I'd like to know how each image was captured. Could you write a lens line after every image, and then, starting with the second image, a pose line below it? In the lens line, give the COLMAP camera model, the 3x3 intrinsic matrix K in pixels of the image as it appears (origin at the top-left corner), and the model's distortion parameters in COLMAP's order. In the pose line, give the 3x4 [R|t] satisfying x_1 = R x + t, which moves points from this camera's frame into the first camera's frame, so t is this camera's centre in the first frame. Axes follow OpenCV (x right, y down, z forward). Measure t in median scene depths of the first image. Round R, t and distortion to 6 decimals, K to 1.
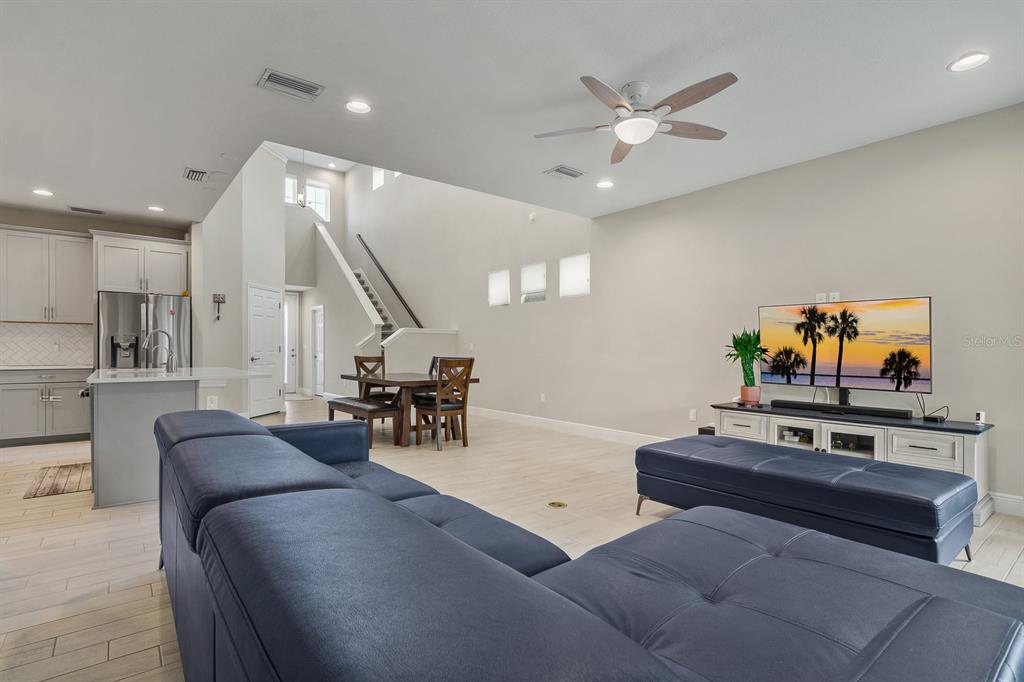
lens RADIAL K [[504.4, 0, 506.3], [0, 504.4, 356.5], [0, 0, 1]] dist [0.002465, 0.000373]
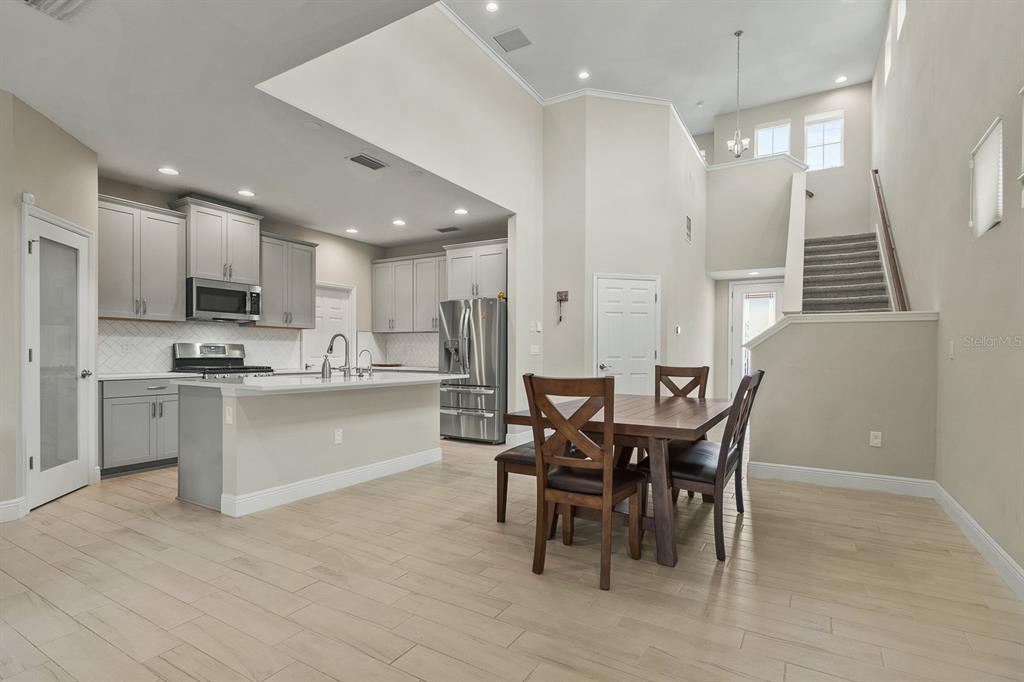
lens RADIAL K [[504.4, 0, 506.3], [0, 504.4, 356.5], [0, 0, 1]] dist [0.002465, 0.000373]
pose [[0.348142, 0.004776, -0.937430, 0.346570], [-0.019065, 0.999816, -0.001986, -0.012033], [0.937248, 0.018564, 0.348169, 0.986930]]
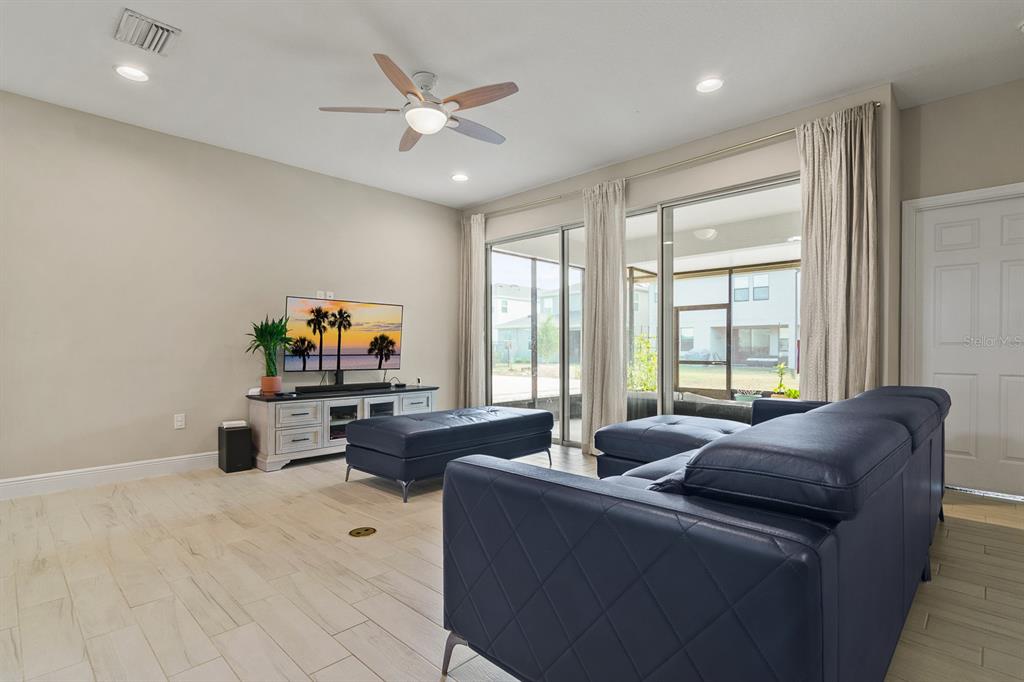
lens RADIAL K [[504.4, 0, 506.3], [0, 504.4, 356.5], [0, 0, 1]] dist [0.002465, 0.000373]
pose [[-0.127167, -0.021316, 0.991652, -0.563790], [0.013014, 0.999647, 0.023157, 0.004134], [-0.991796, 0.015850, -0.126844, 0.701798]]
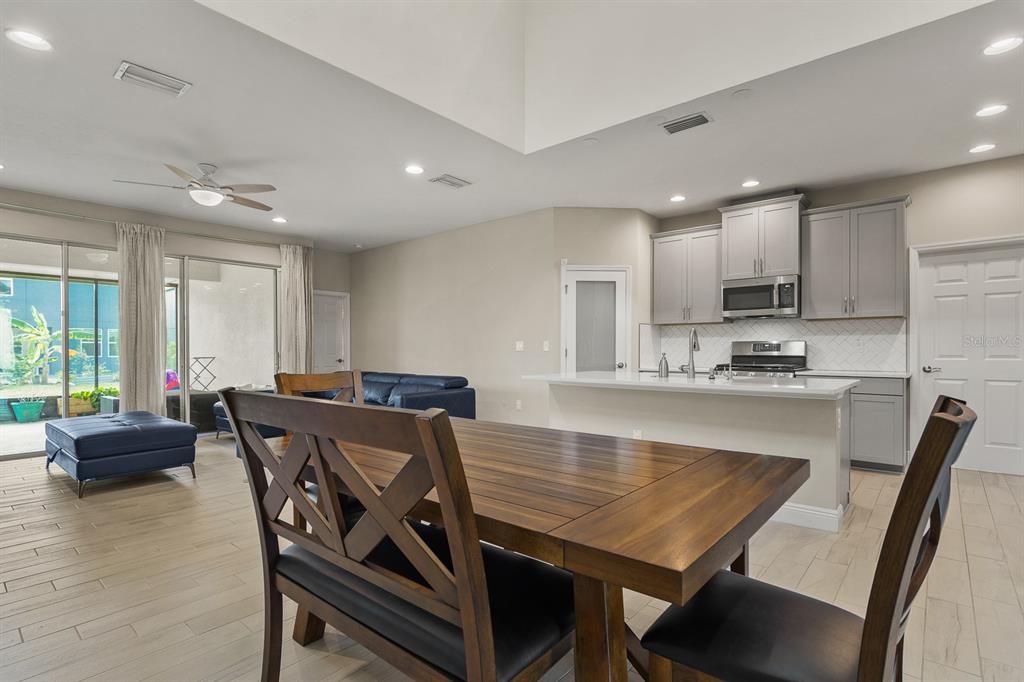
lens RADIAL K [[500.9, 0, 512.8], [0, 500.9, 352.9], [0, 0, 1]] dist [0.000777, -0.000251]
pose [[-0.980070, 0.001332, -0.198647, -0.225546], [-0.003198, 0.999742, 0.022481, -0.029537], [0.198626, 0.022668, -0.979813, 1.820749]]
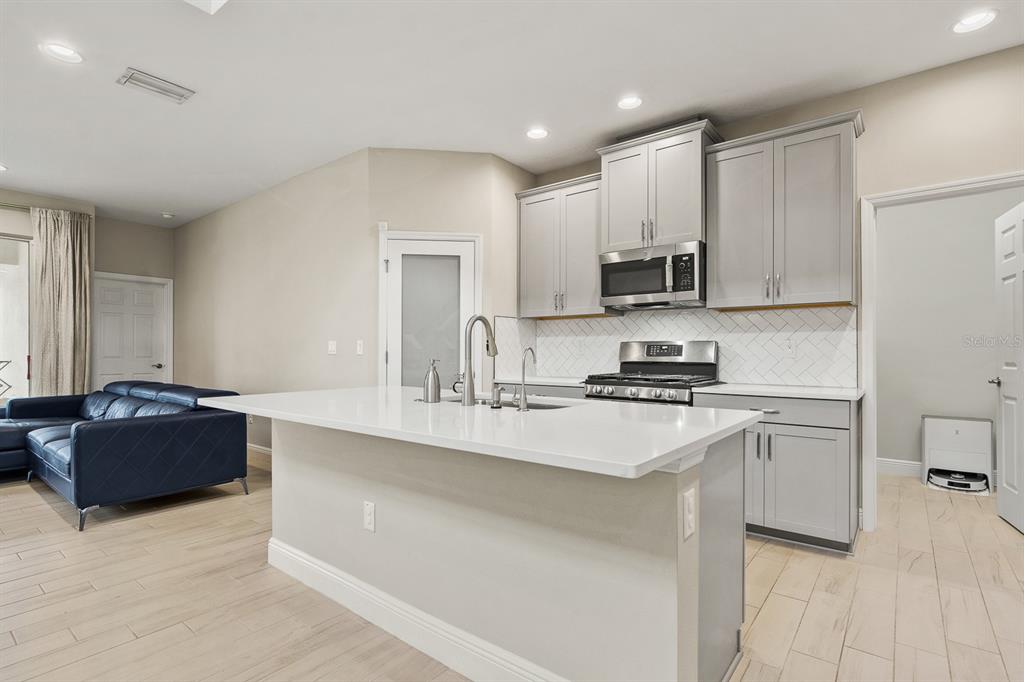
lens RADIAL K [[500.9, 0, 512.8], [0, 500.9, 352.9], [0, 0, 1]] dist [0.000777, -0.000251]
pose [[-0.971832, -0.002583, -0.235661, -0.626731], [-0.006698, 0.999839, 0.016661, -0.025290], [0.235580, 0.017770, -0.971692, 1.508346]]
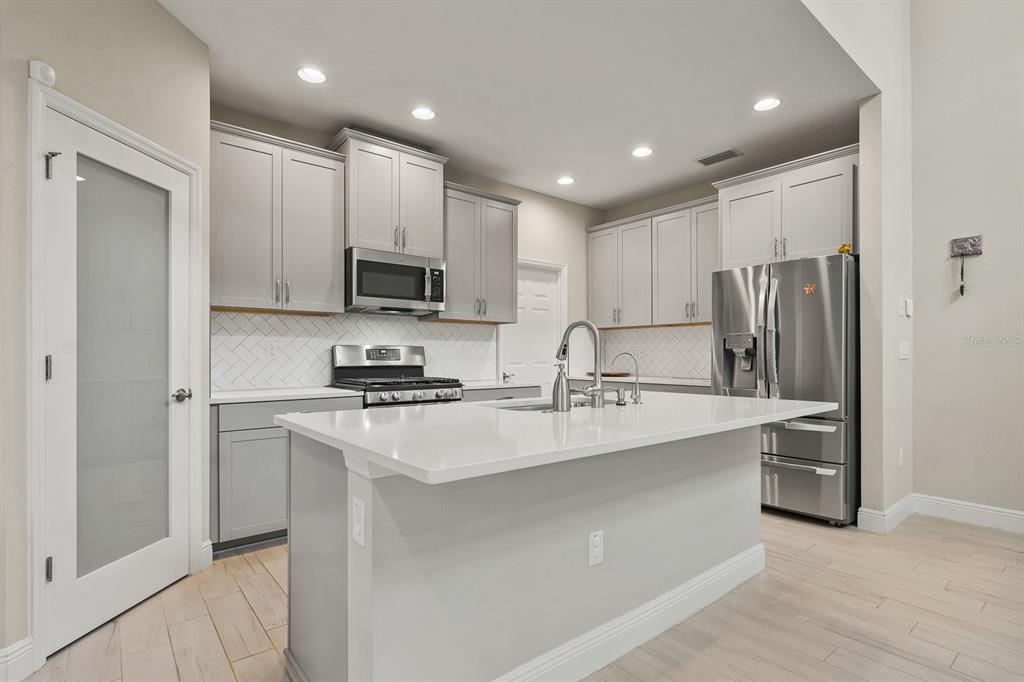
lens RADIAL K [[500.9, 0, 512.8], [0, 500.9, 352.9], [0, 0, 1]] dist [0.000777, -0.000251]
pose [[0.022322, -0.008829, -0.999712, -0.205276], [-0.014535, 0.999852, -0.009155, -0.015207], [0.999645, 0.014735, 0.022190, 0.945905]]
